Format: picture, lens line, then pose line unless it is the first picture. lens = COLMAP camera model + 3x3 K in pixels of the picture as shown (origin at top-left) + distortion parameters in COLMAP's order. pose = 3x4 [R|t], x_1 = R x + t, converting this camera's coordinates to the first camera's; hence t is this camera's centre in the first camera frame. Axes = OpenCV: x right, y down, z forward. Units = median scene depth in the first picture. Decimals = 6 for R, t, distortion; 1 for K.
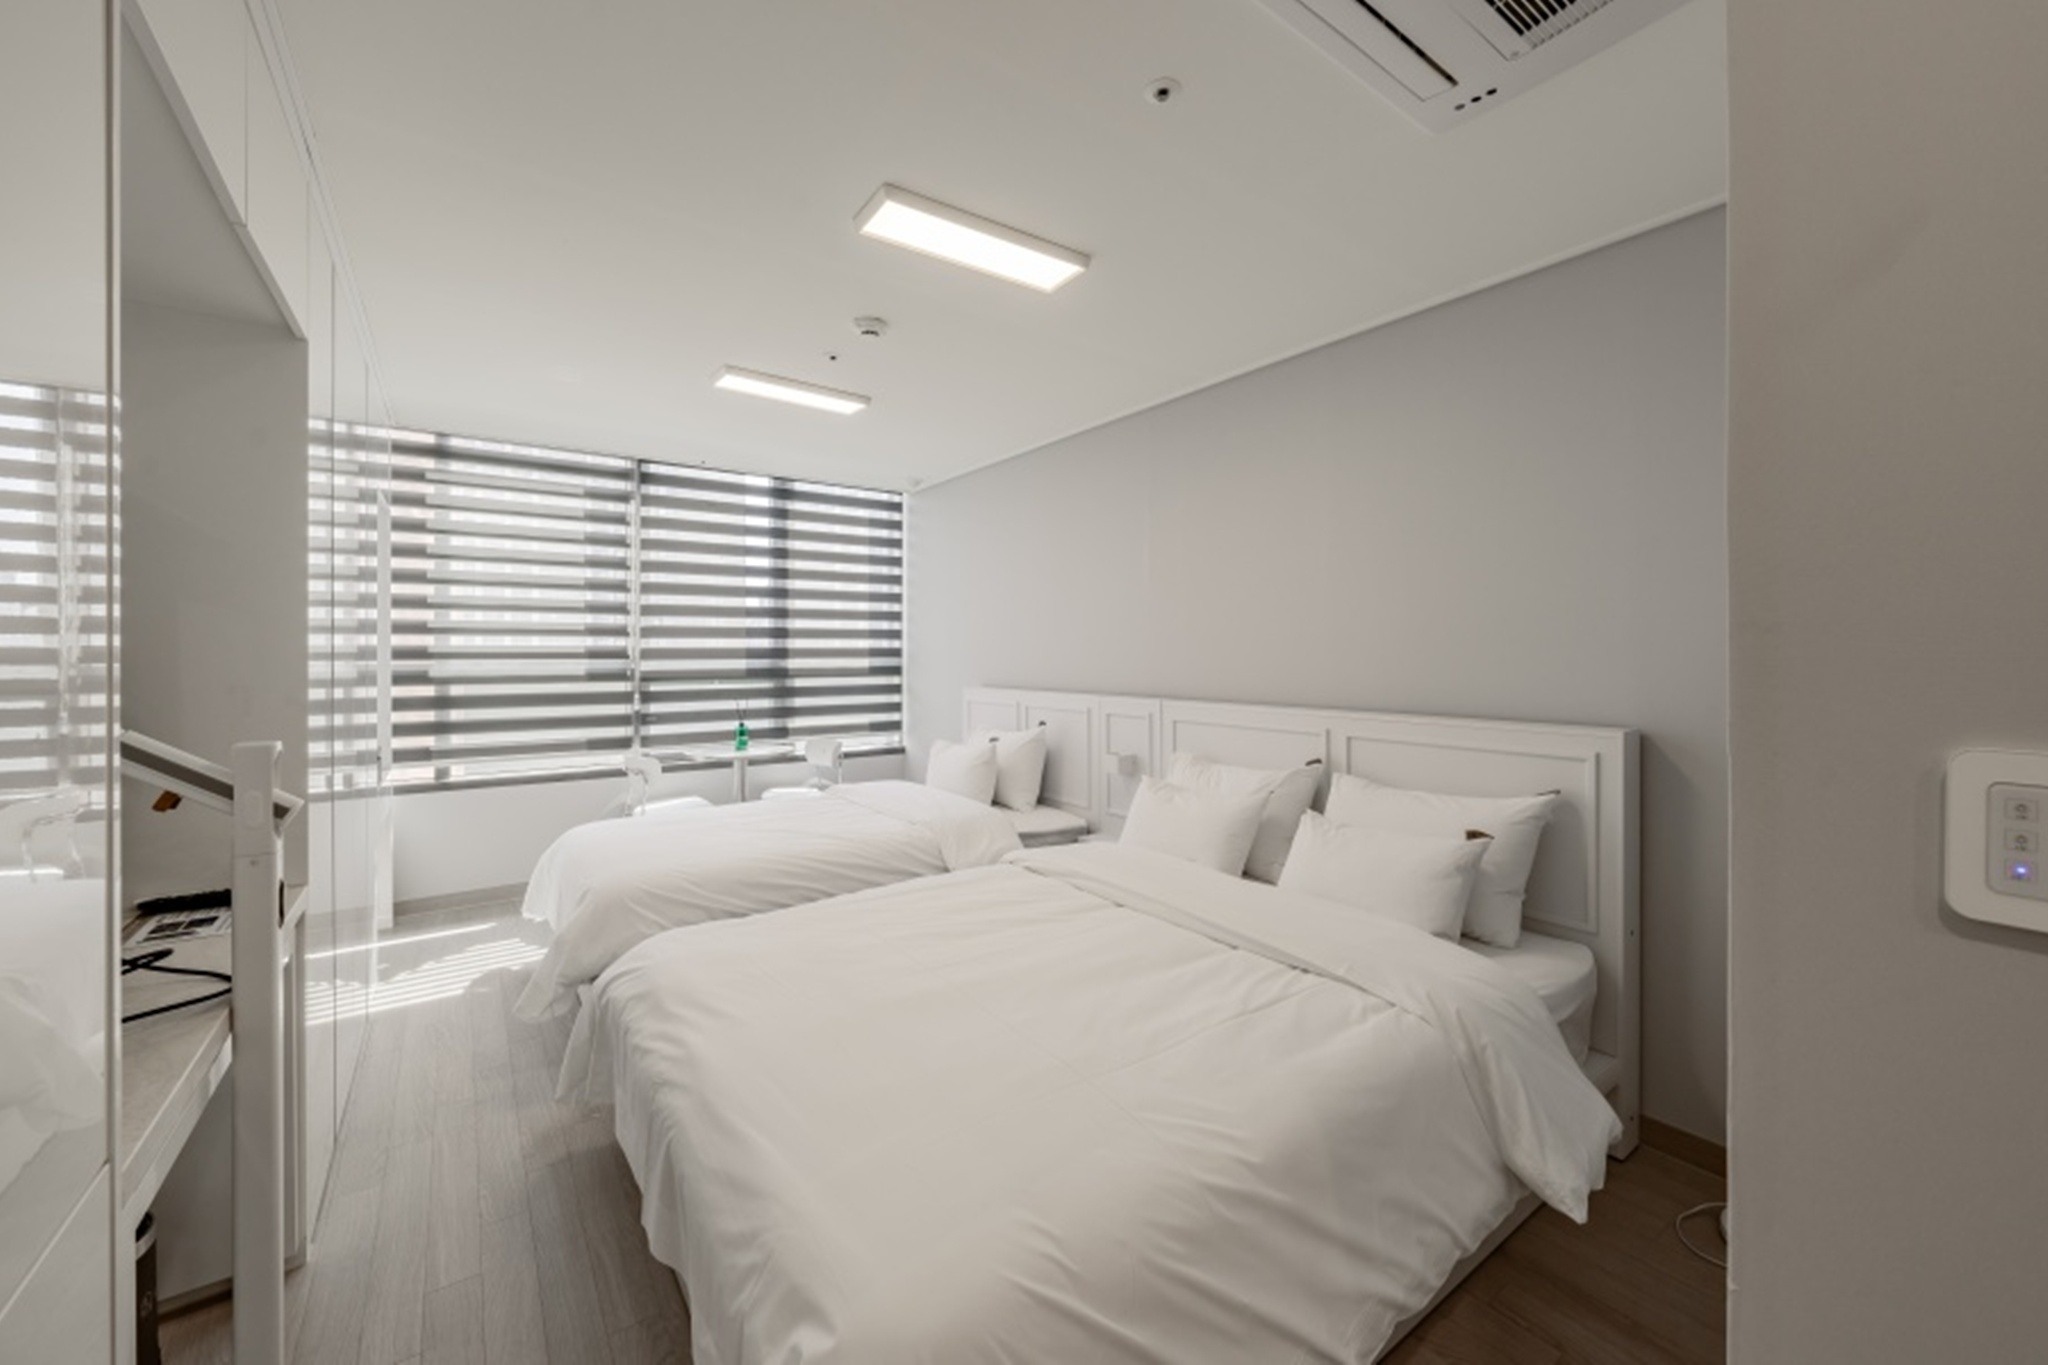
lens RADIAL K [[791.2, 0, 1022.0], [0, 791.2, 663.2], [0, 0, 1]] dist [-0.002677, -0.000176]
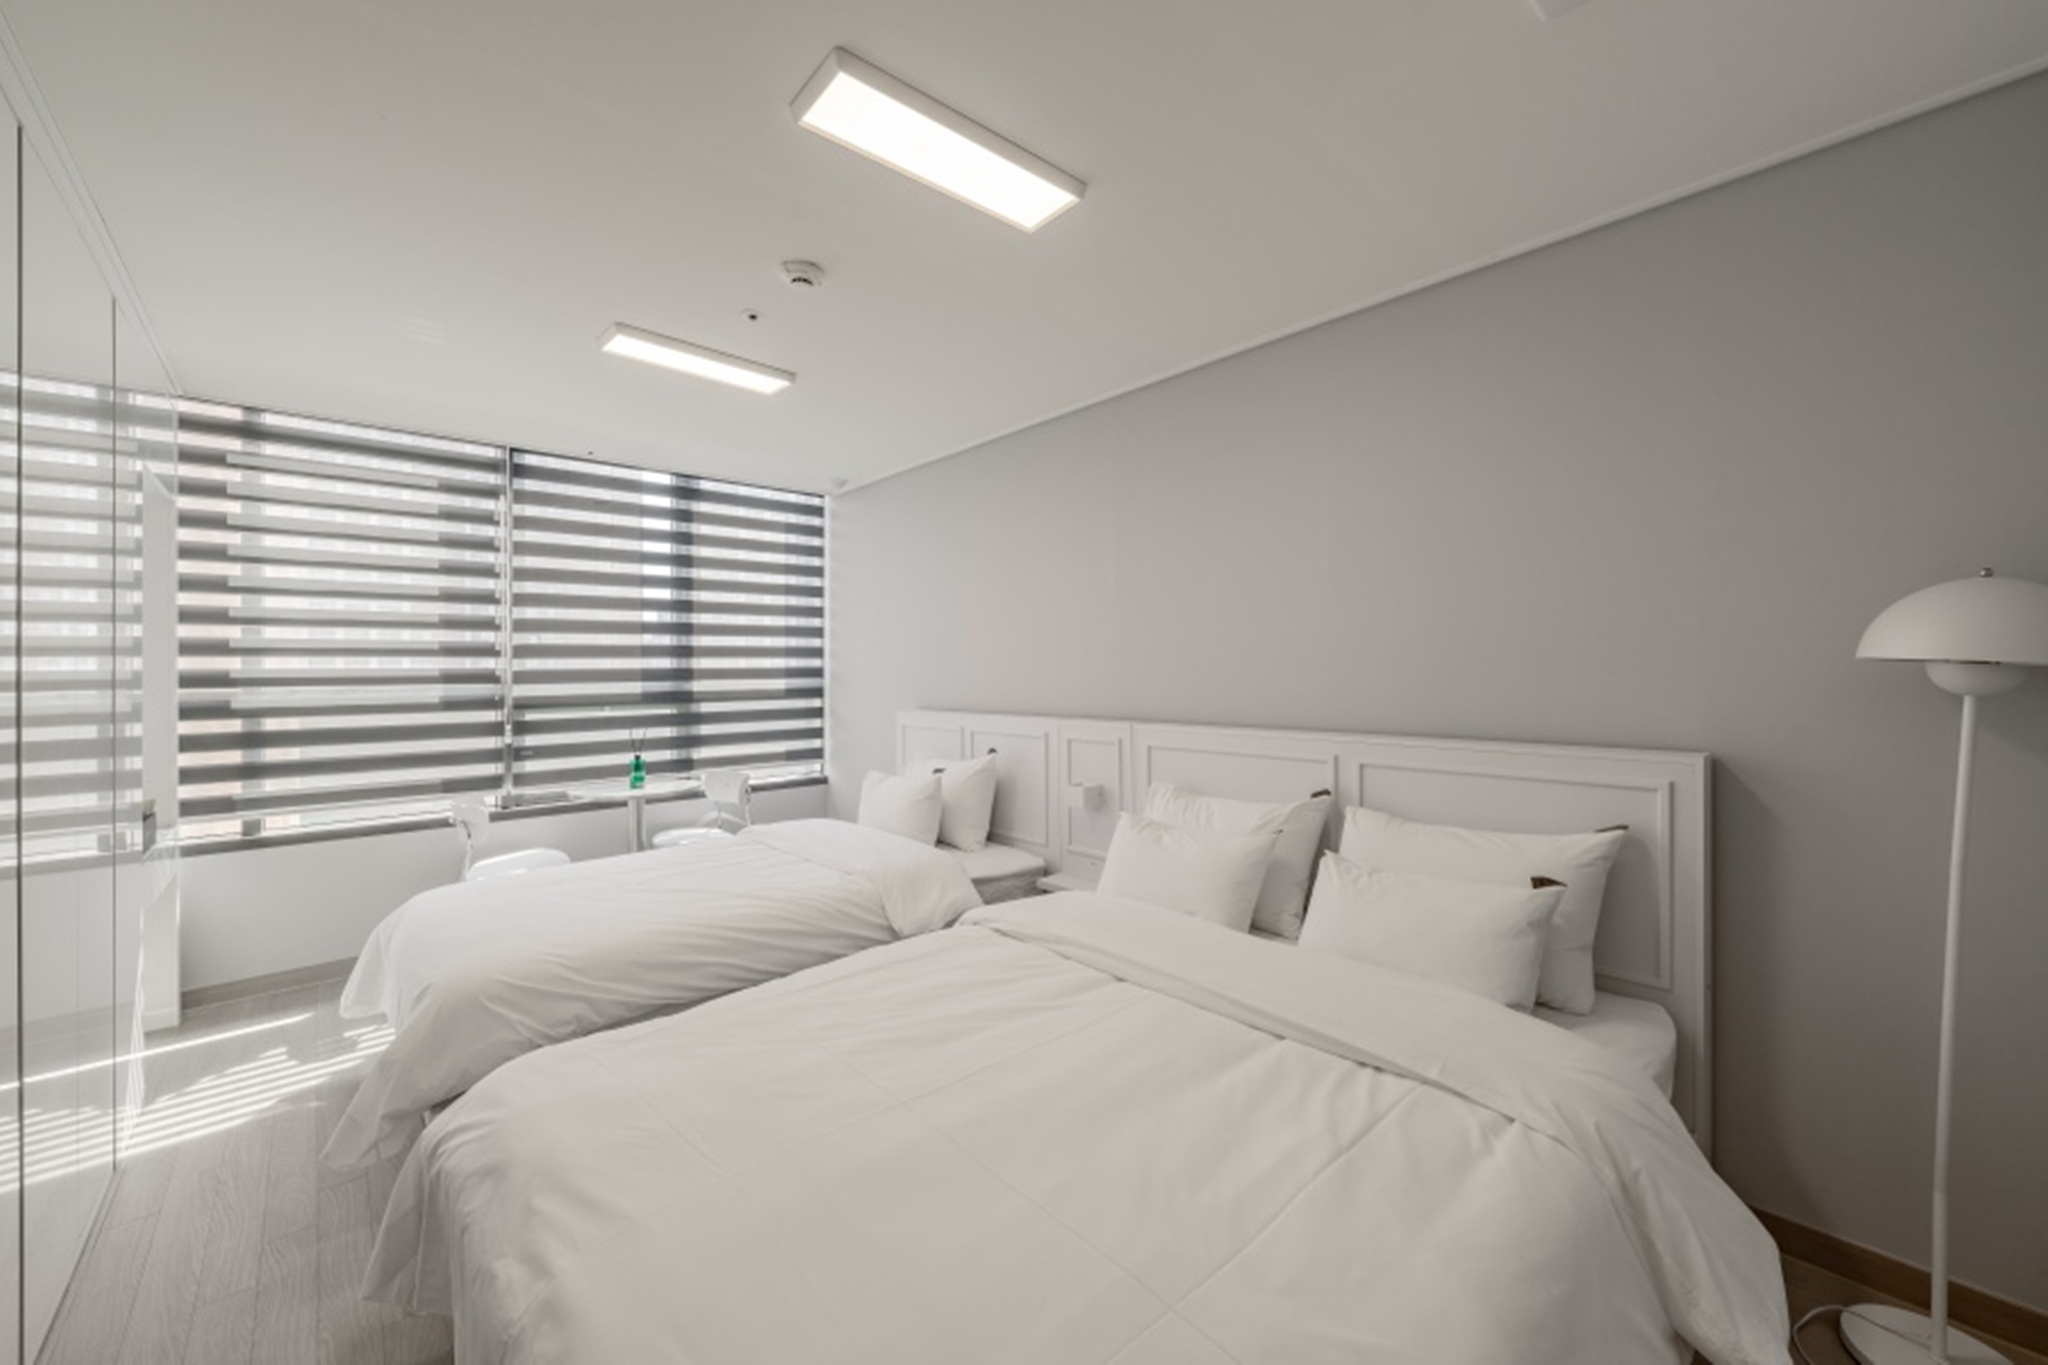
lens RADIAL K [[791.2, 0, 1022.0], [0, 791.2, 663.2], [0, 0, 1]] dist [-0.002677, -0.000176]
pose [[0.993765, -0.008774, 0.111153, -0.042001], [0.011200, 0.999712, -0.021215, -0.003284], [-0.110935, 0.022327, 0.993577, 0.120304]]
